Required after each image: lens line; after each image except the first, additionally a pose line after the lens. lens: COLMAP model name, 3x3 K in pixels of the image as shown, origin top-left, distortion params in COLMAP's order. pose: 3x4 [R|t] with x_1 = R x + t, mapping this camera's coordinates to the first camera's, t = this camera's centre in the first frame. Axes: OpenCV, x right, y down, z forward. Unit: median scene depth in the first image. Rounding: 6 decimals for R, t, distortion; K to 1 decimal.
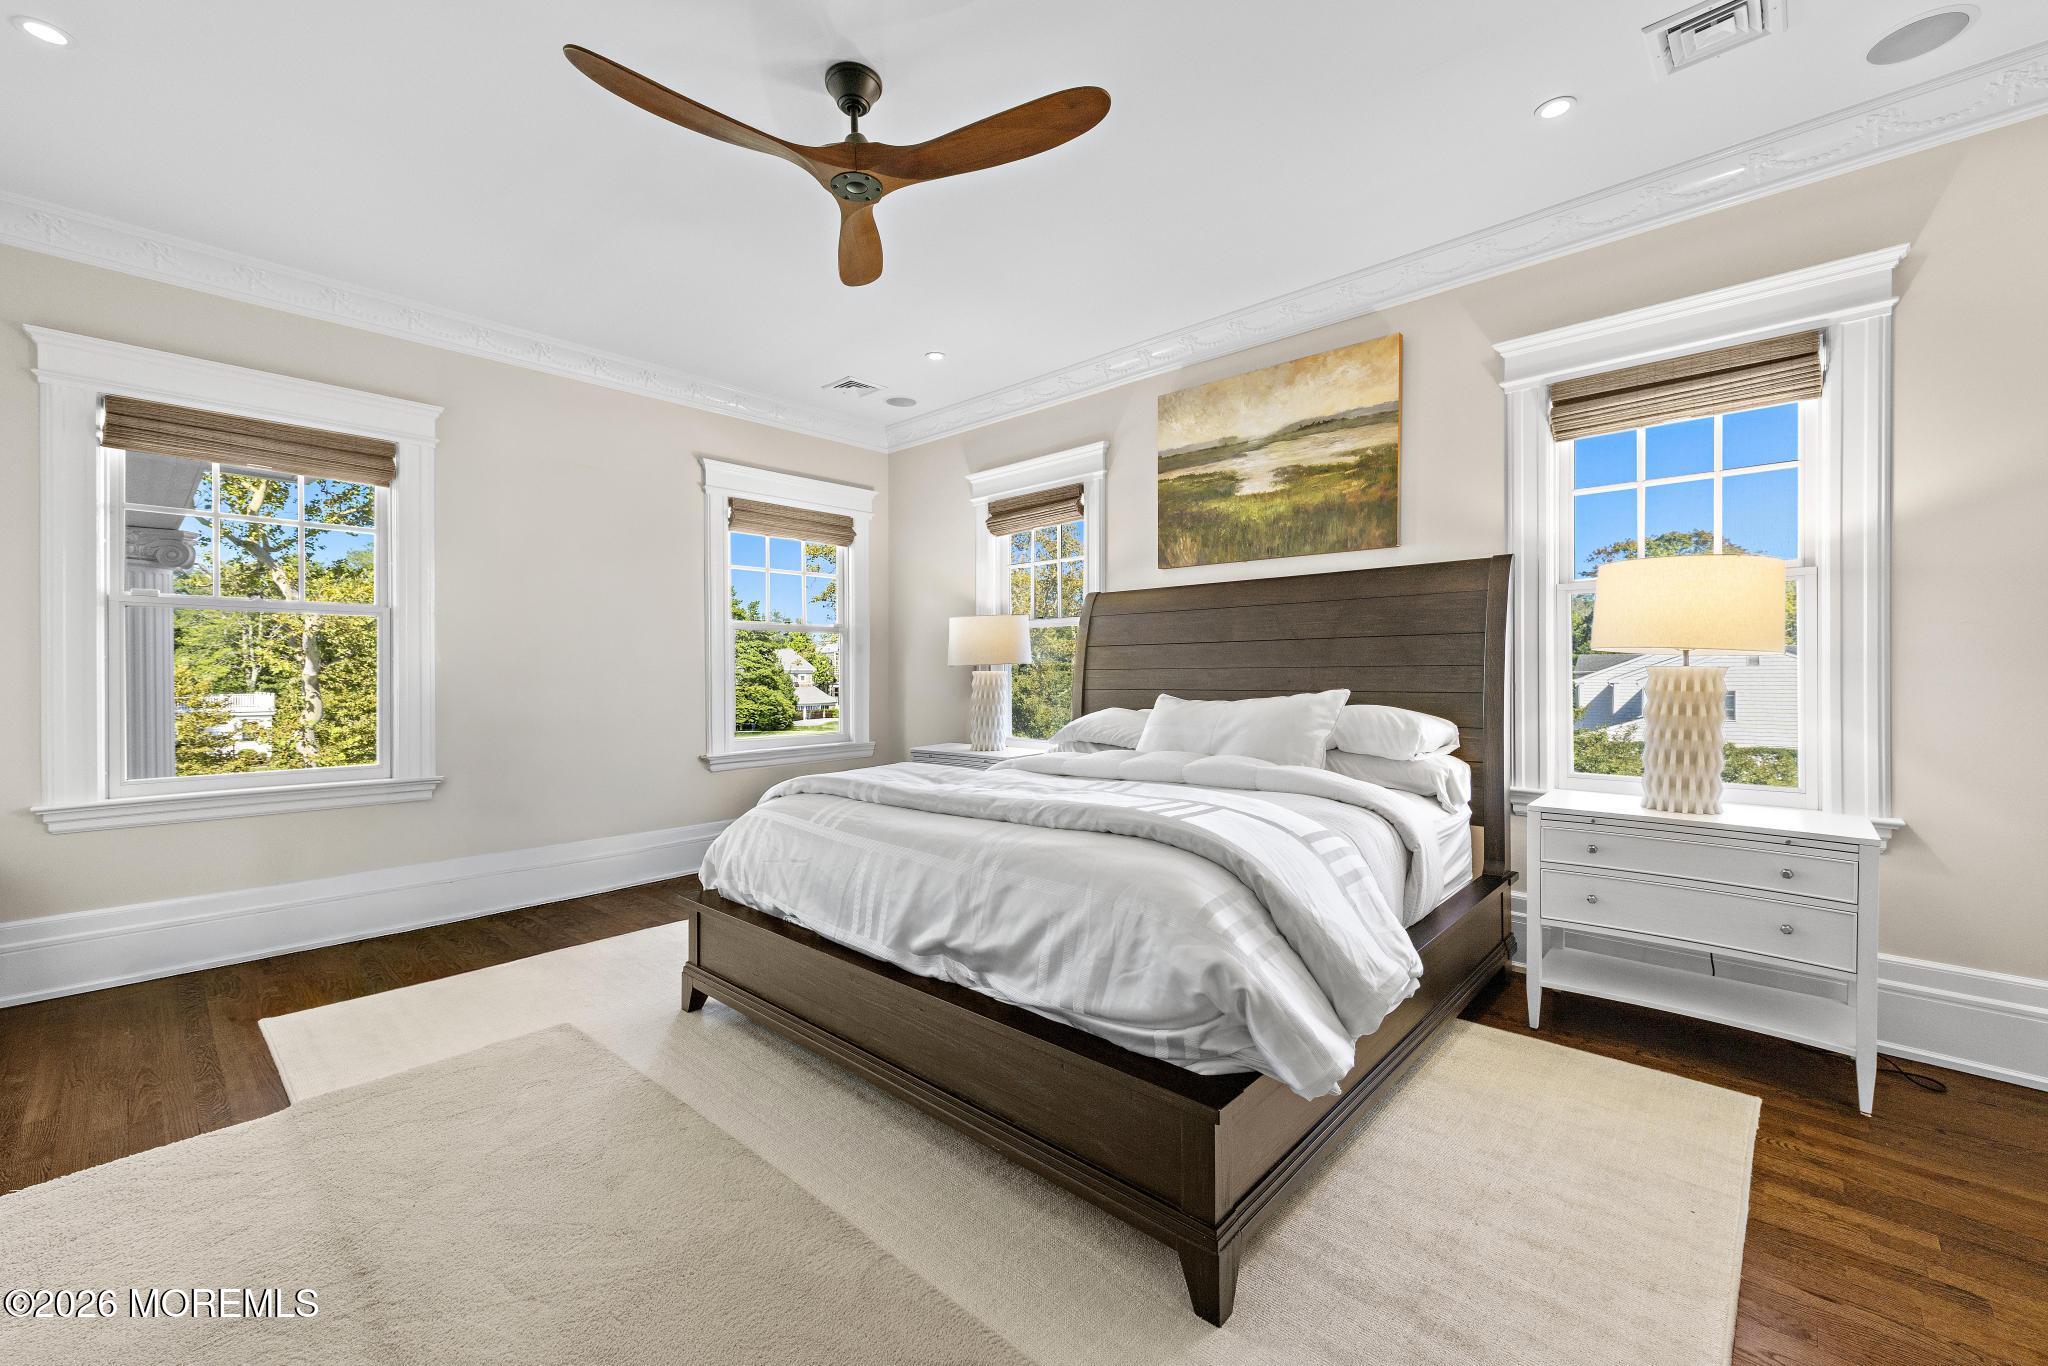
lens RADIAL K [[821.9, 0, 1017.5], [0, 821.9, 680.3], [0, 0, 1]] dist [-0.017414, -0.000171]
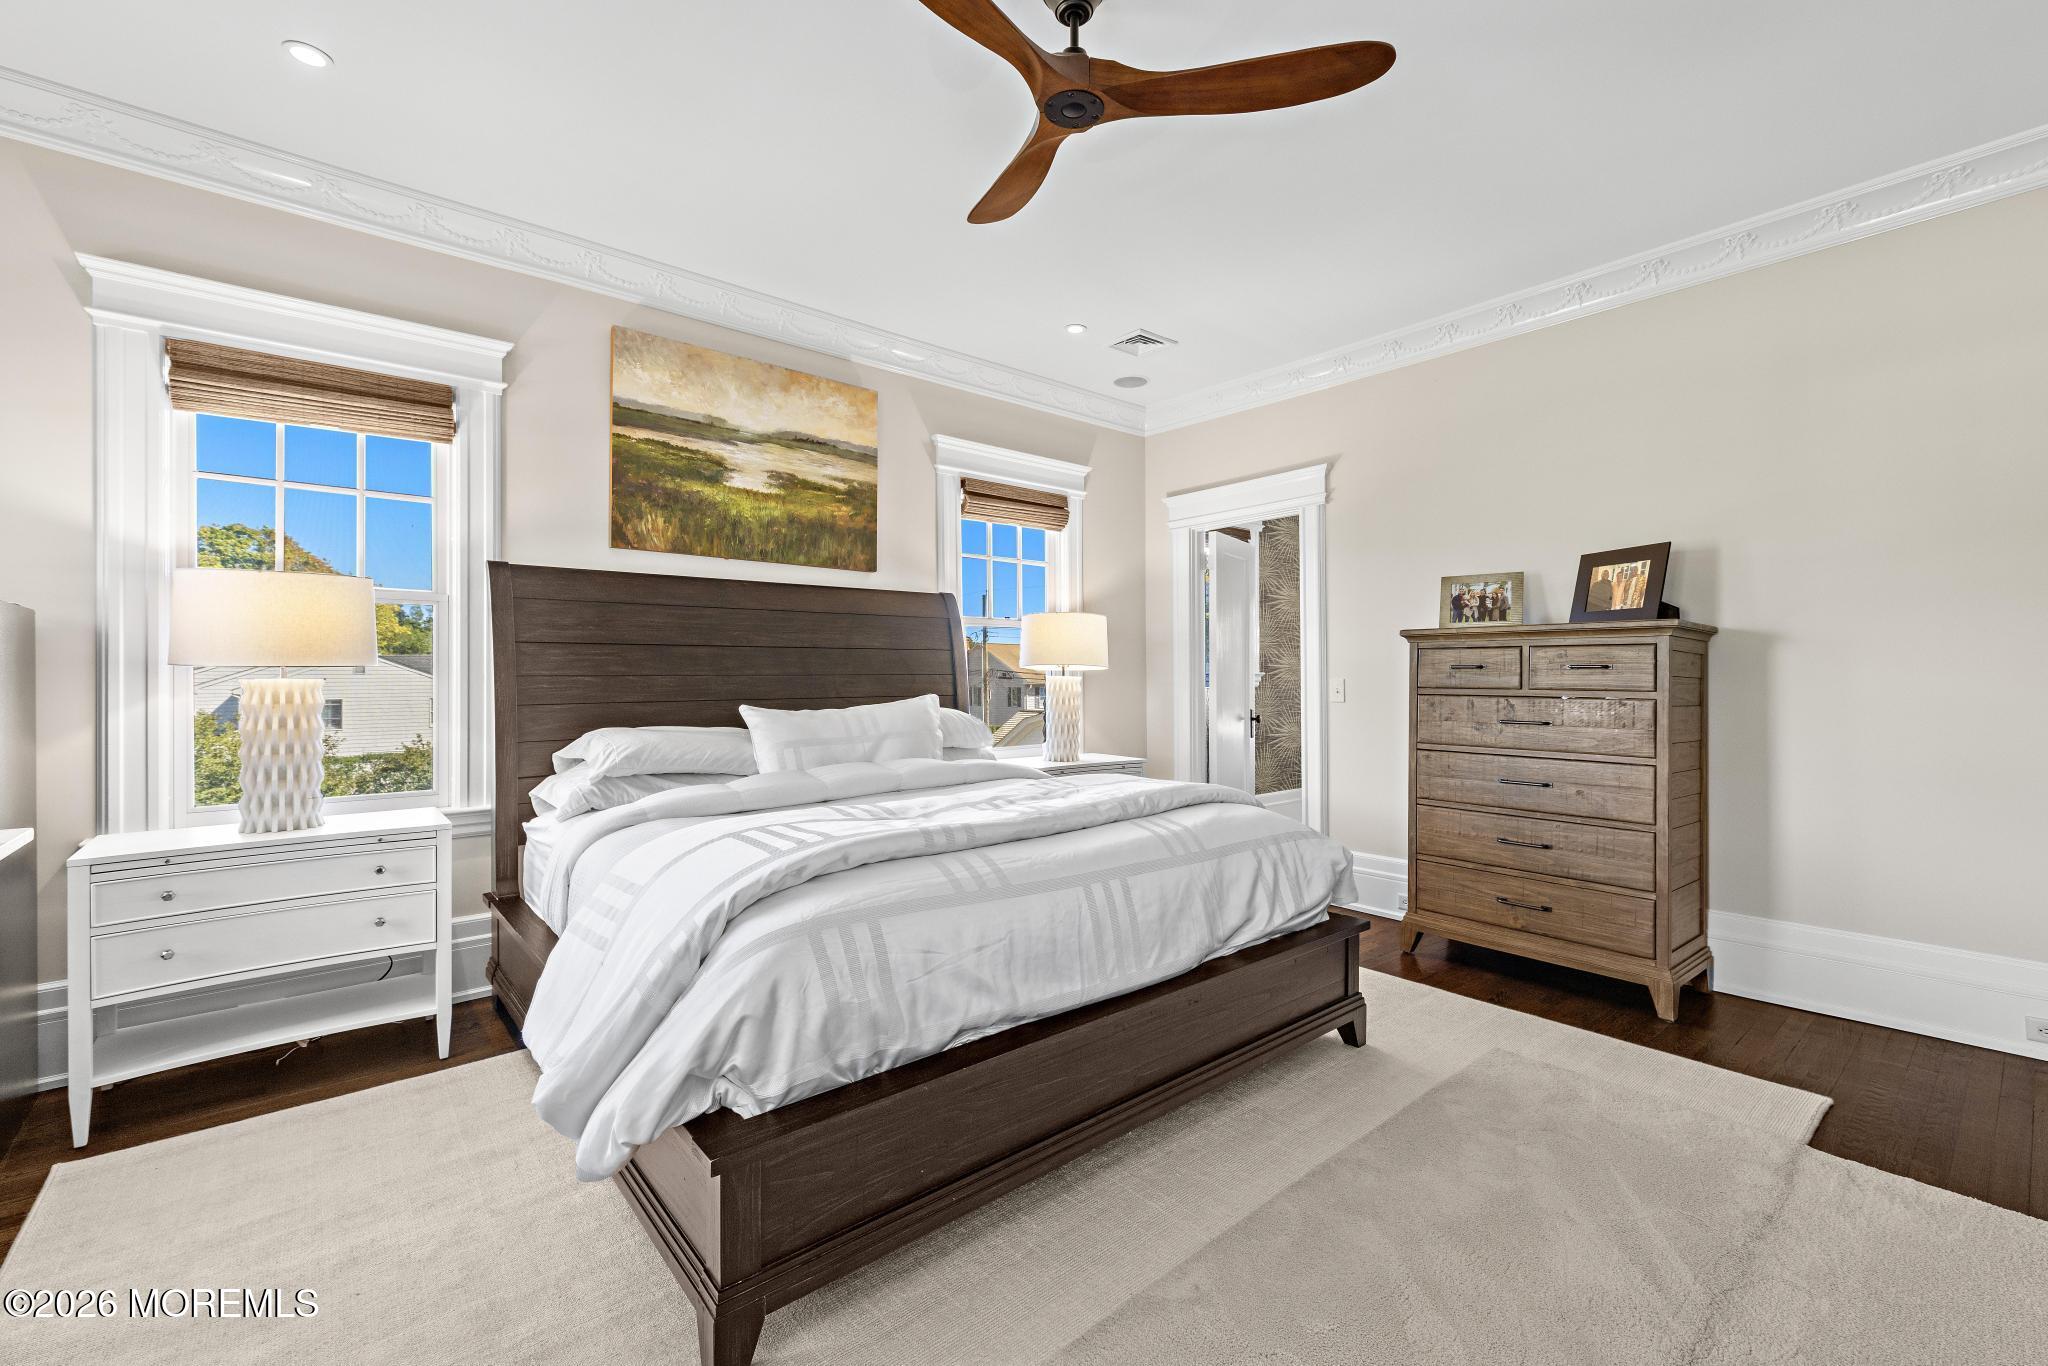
lens RADIAL K [[821.9, 0, 1017.6], [0, 821.9, 675.9], [0, 0, 1]] dist [-0.017414, -0.000171]
pose [[0.100061, 0.001255, 0.994980, -0.578360], [0.019013, 0.999814, -0.003173, -0.005725], [-0.994800, 0.019235, 0.100019, 0.573562]]
